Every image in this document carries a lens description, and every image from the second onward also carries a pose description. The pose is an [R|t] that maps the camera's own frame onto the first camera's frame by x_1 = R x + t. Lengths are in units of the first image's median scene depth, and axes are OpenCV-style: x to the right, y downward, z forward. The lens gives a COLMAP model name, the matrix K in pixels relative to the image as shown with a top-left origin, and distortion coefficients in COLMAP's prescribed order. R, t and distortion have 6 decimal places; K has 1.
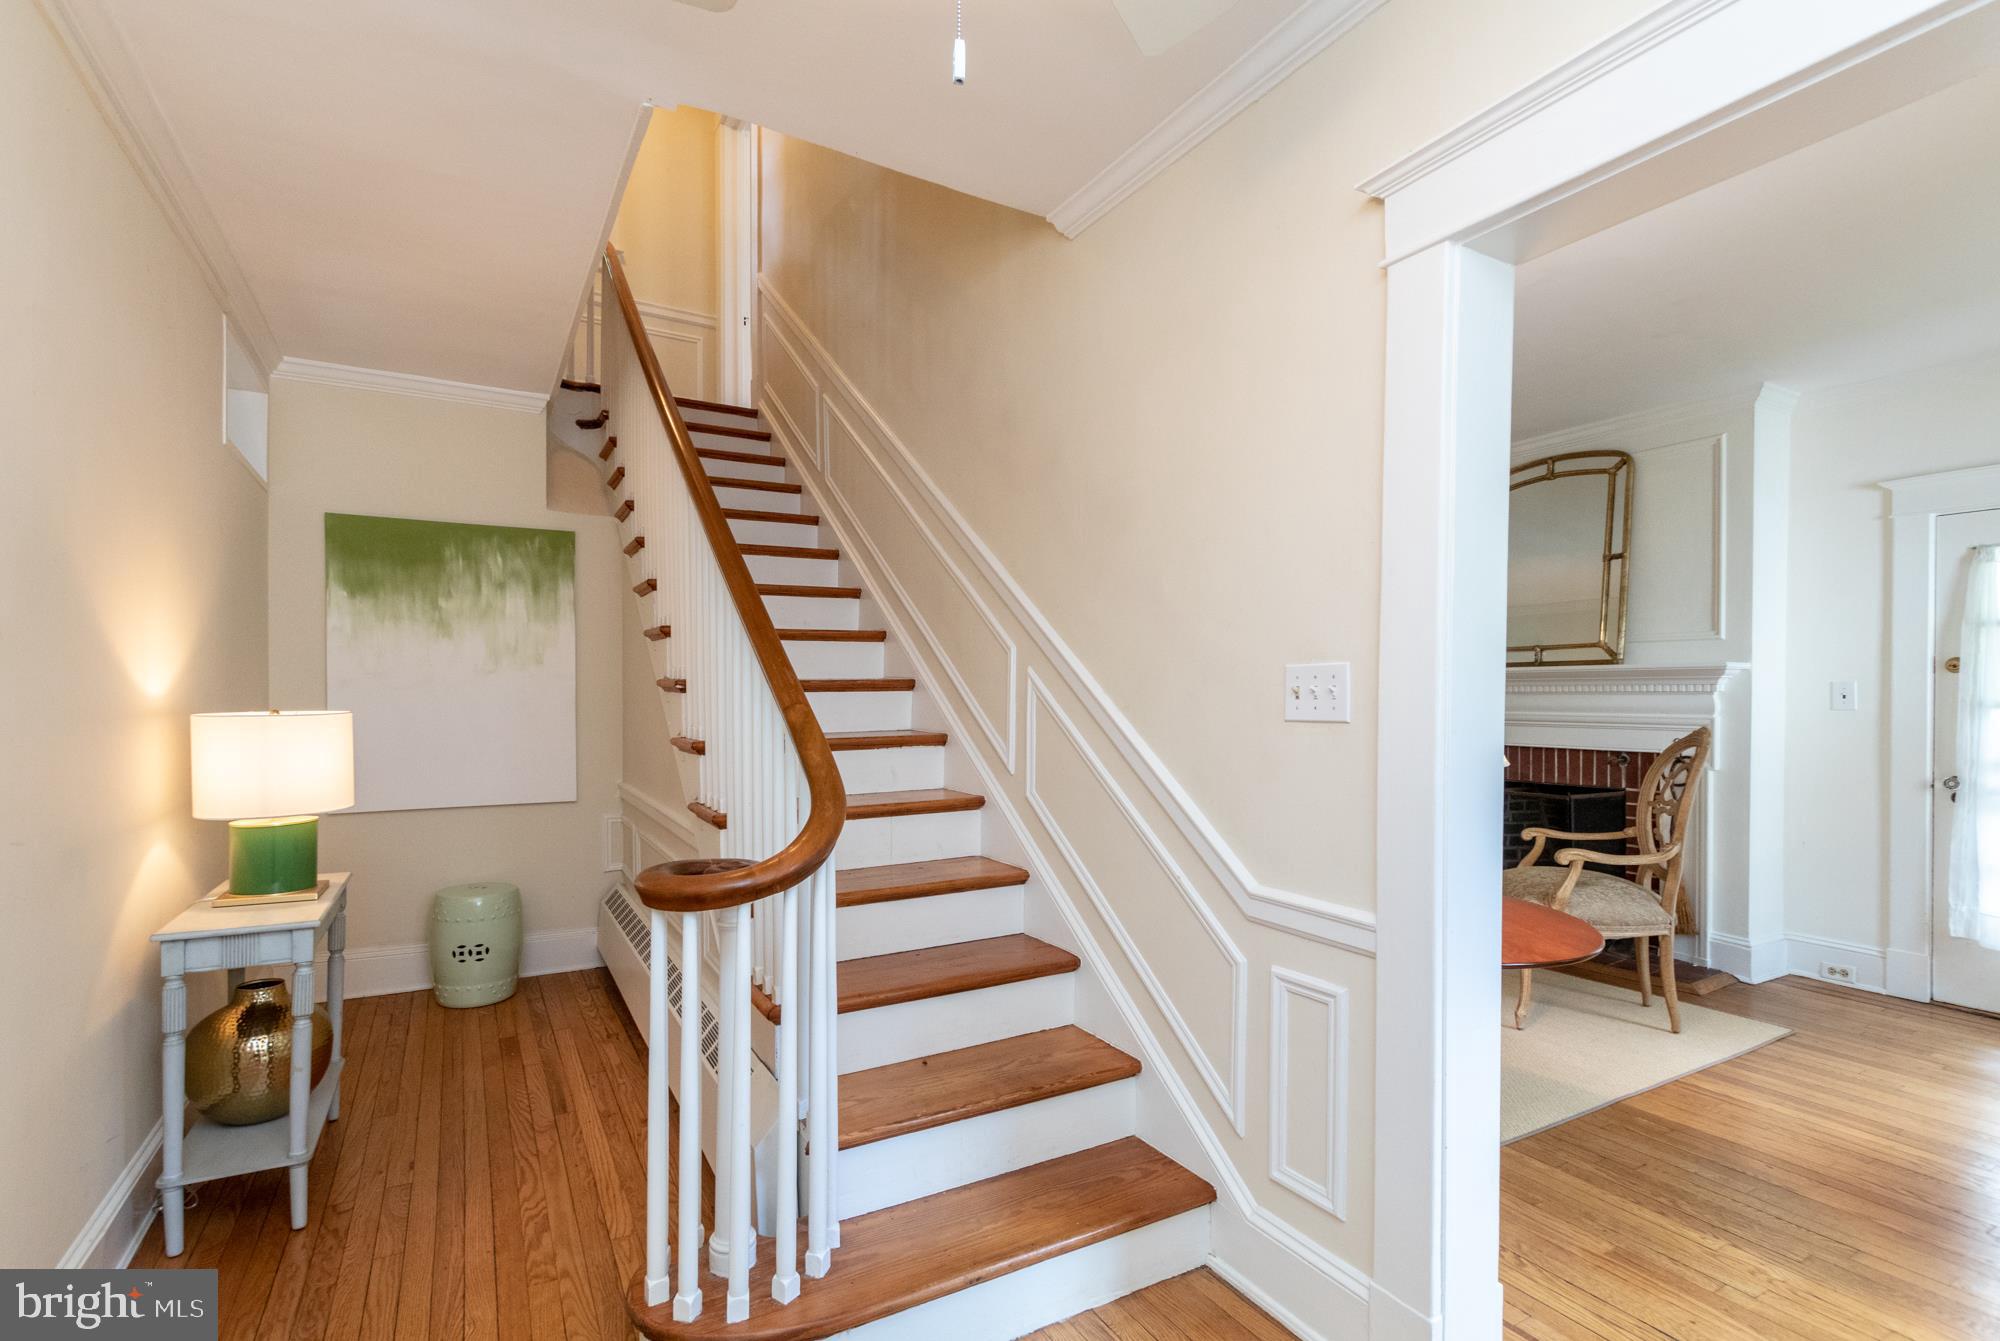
lens RADIAL K [[940.3, 0, 993.5], [0, 940.3, 695.2], [0, 0, 1]] dist [-0.000033, -0.000448]
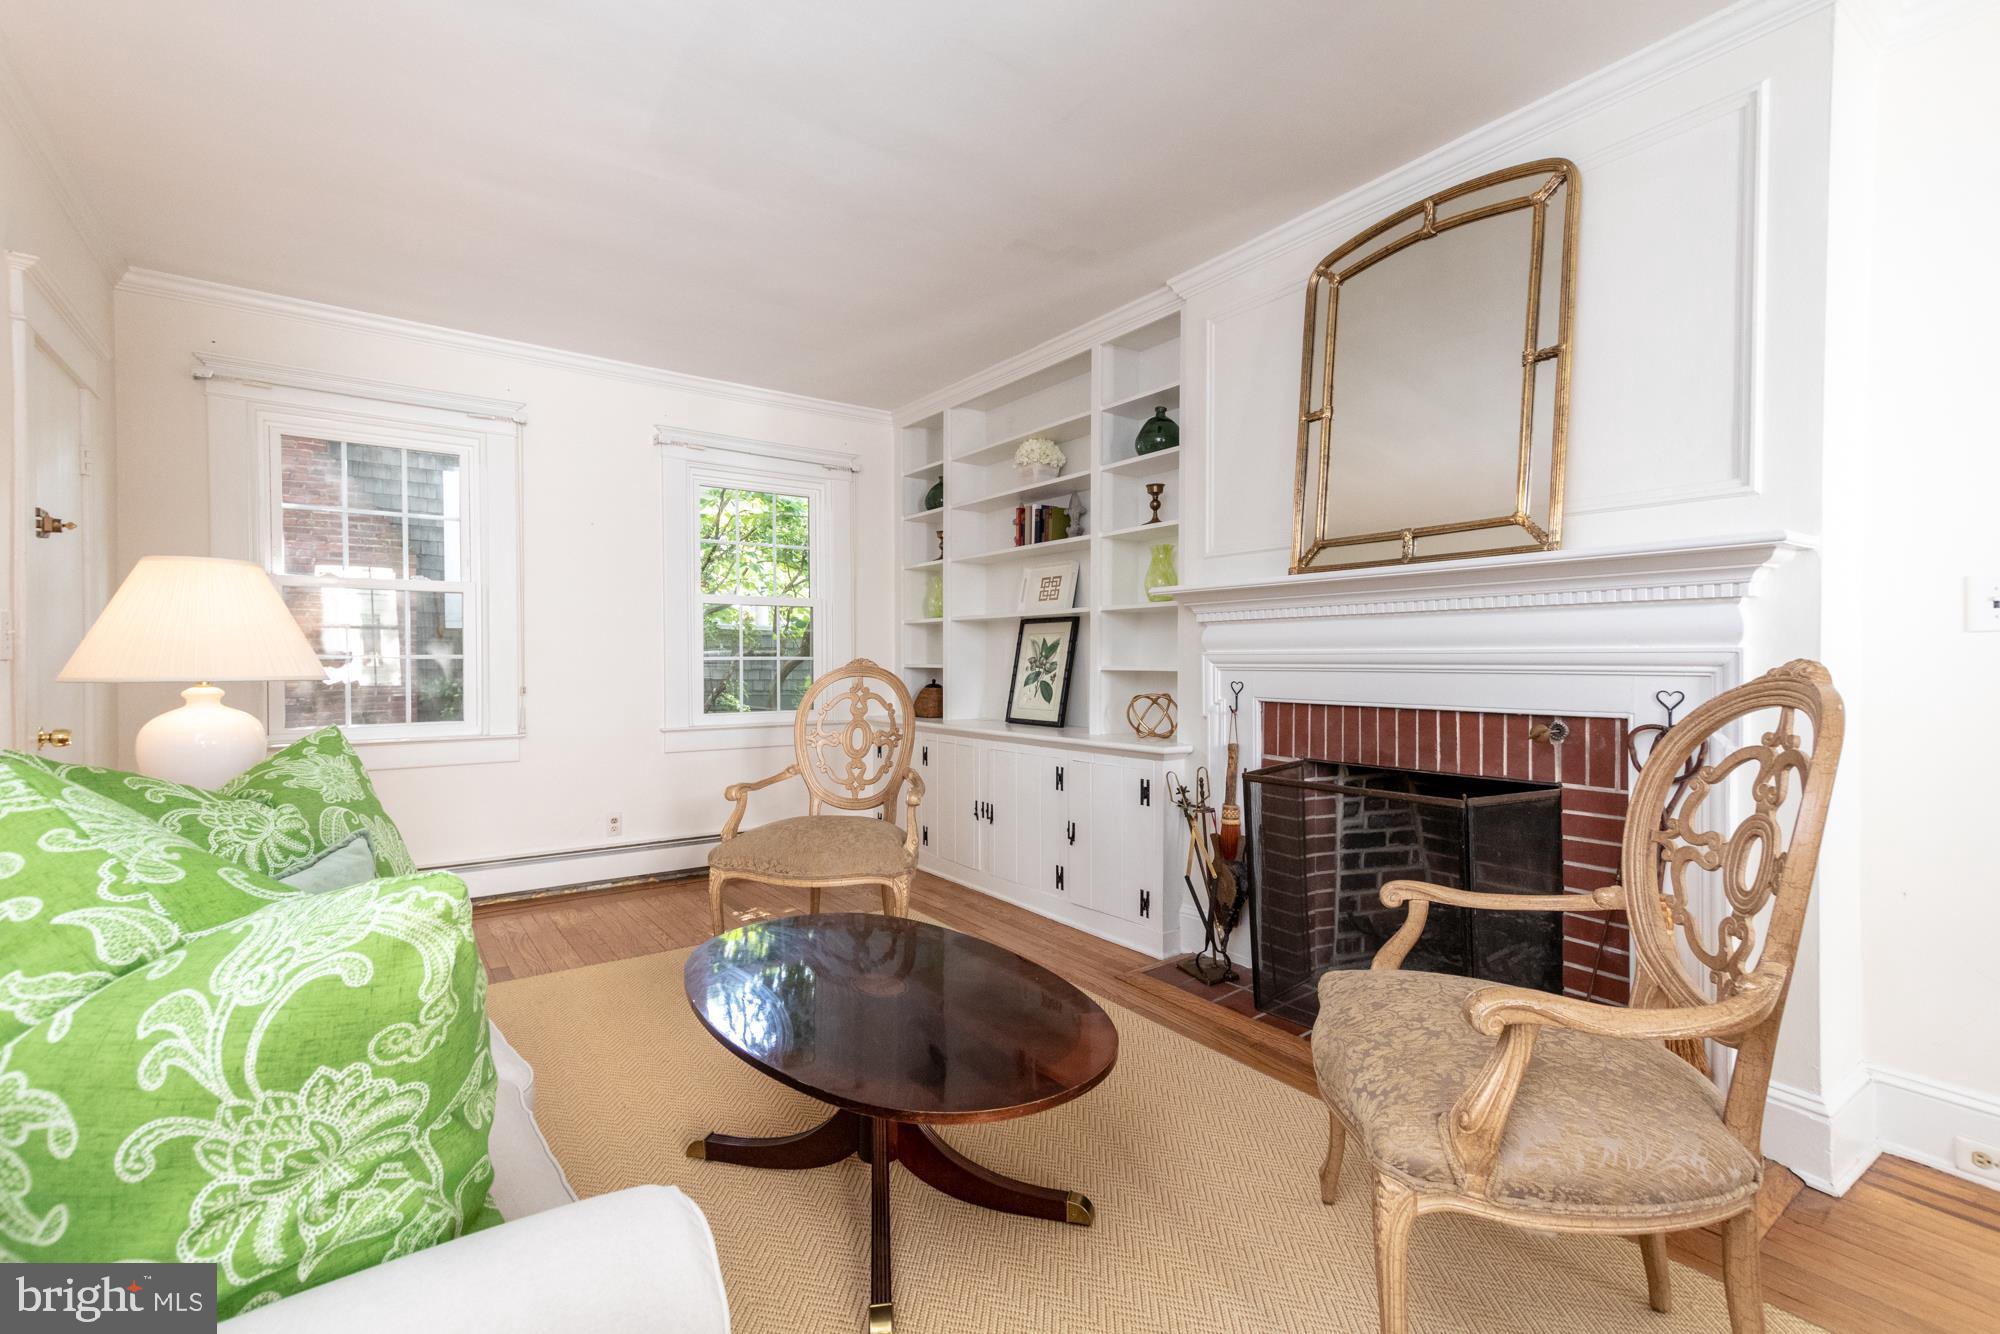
lens RADIAL K [[924.1, 0, 1000.0], [0, 924.1, 667.0], [0, 0, 1]] dist [0.009157, 0.000101]
pose [[0.993102, -0.006547, 0.117075, 0.287508], [0.005251, 0.999922, 0.011374, 0.024287], [-0.117140, -0.010681, 0.993058, 0.507089]]
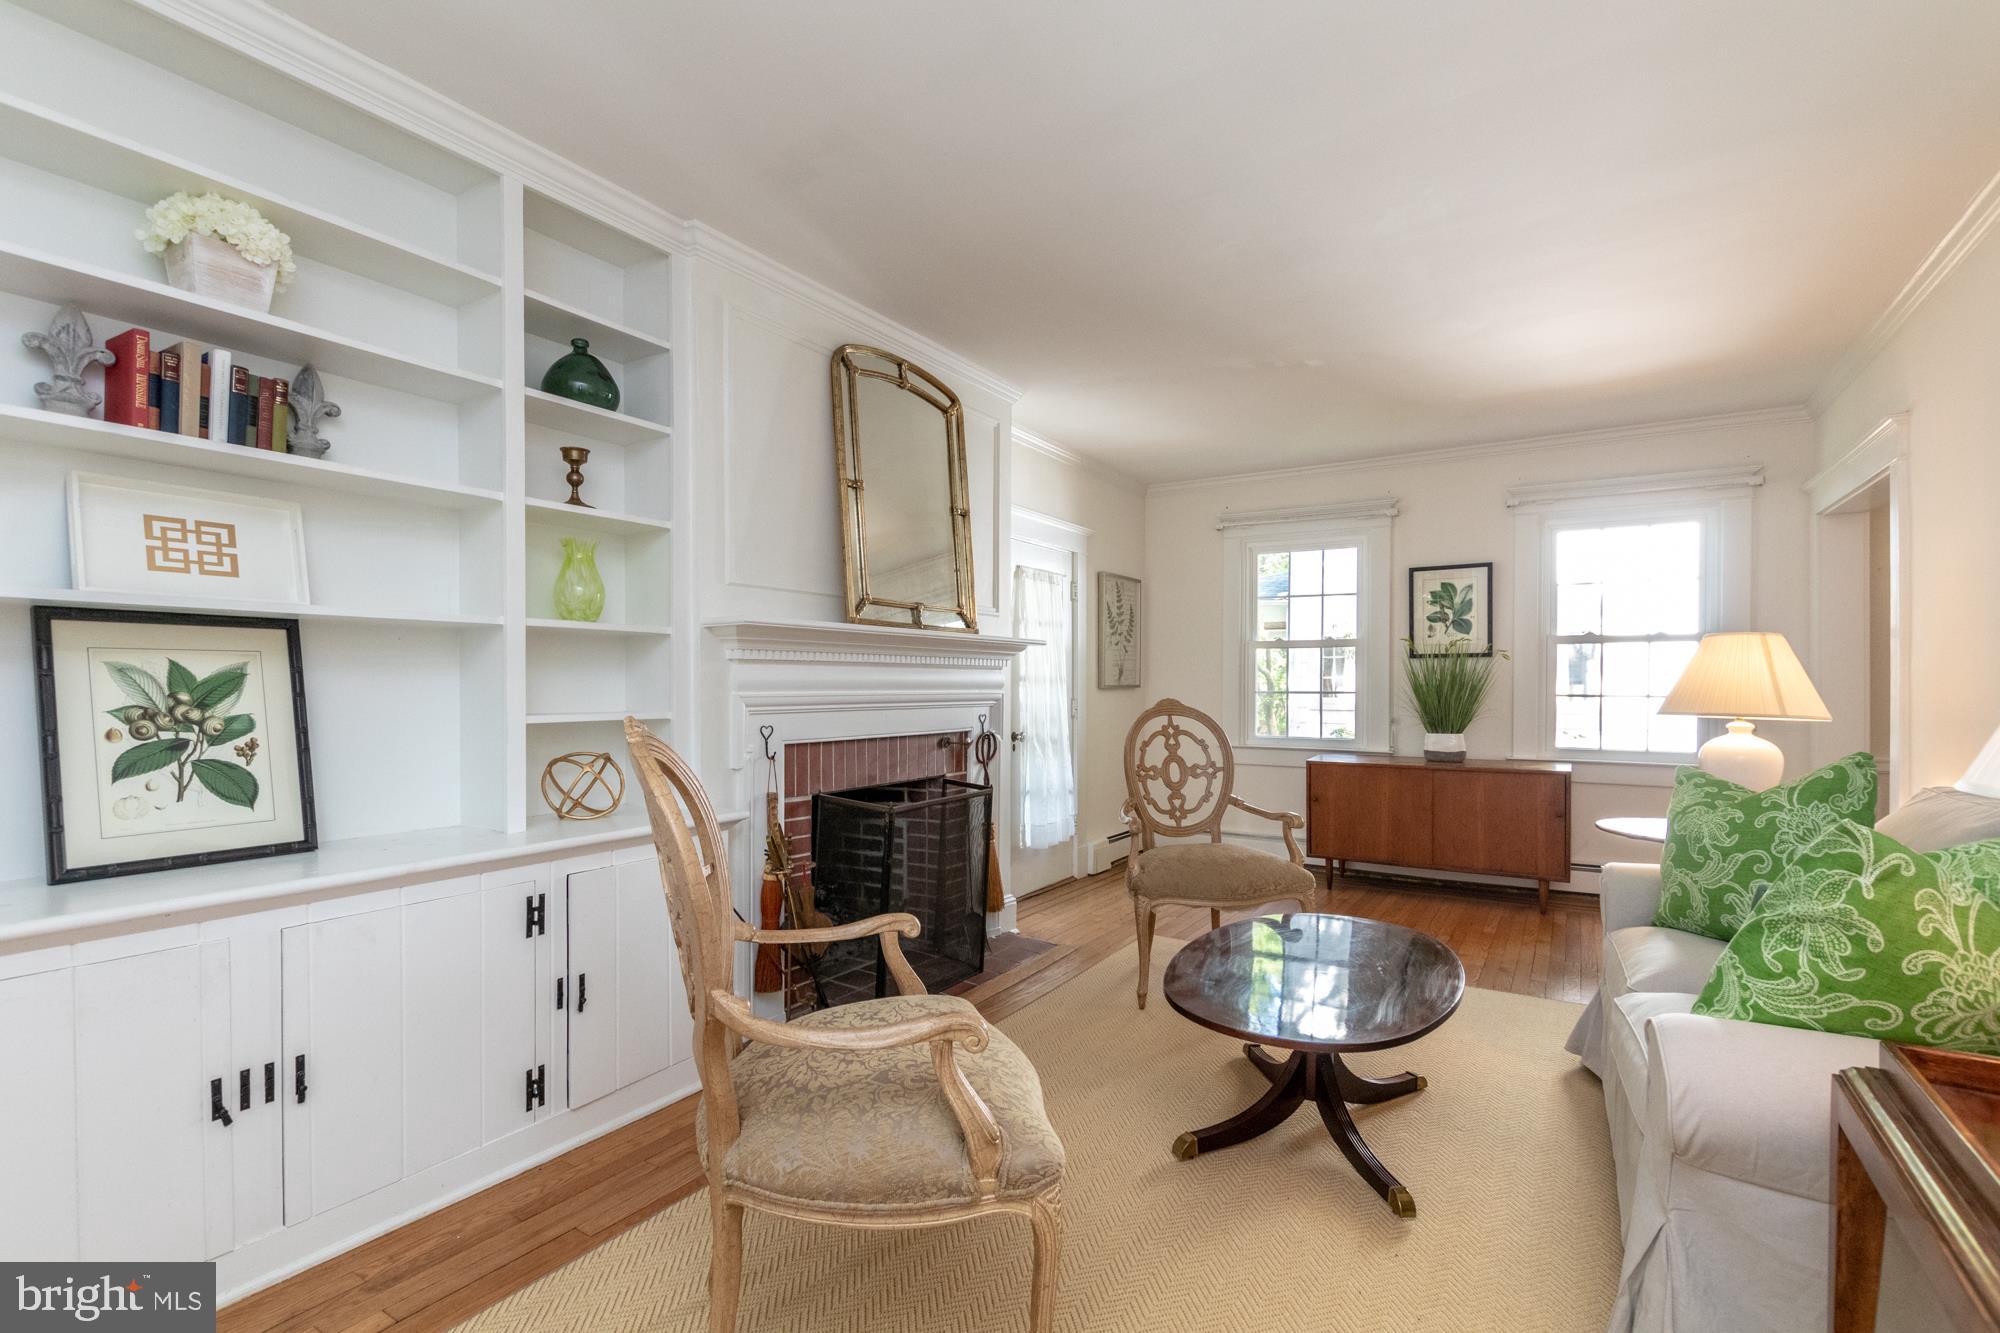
lens RADIAL K [[940.3, 0, 993.5], [0, 940.3, 691.2], [0, 0, 1]] dist [-0.000033, -0.000448]
pose [[-0.488856, -0.011870, 0.872284, -0.125710], [-0.005584, 0.999930, 0.010477, 0.011601], [-0.872347, 0.000251, -0.488888, 1.414389]]
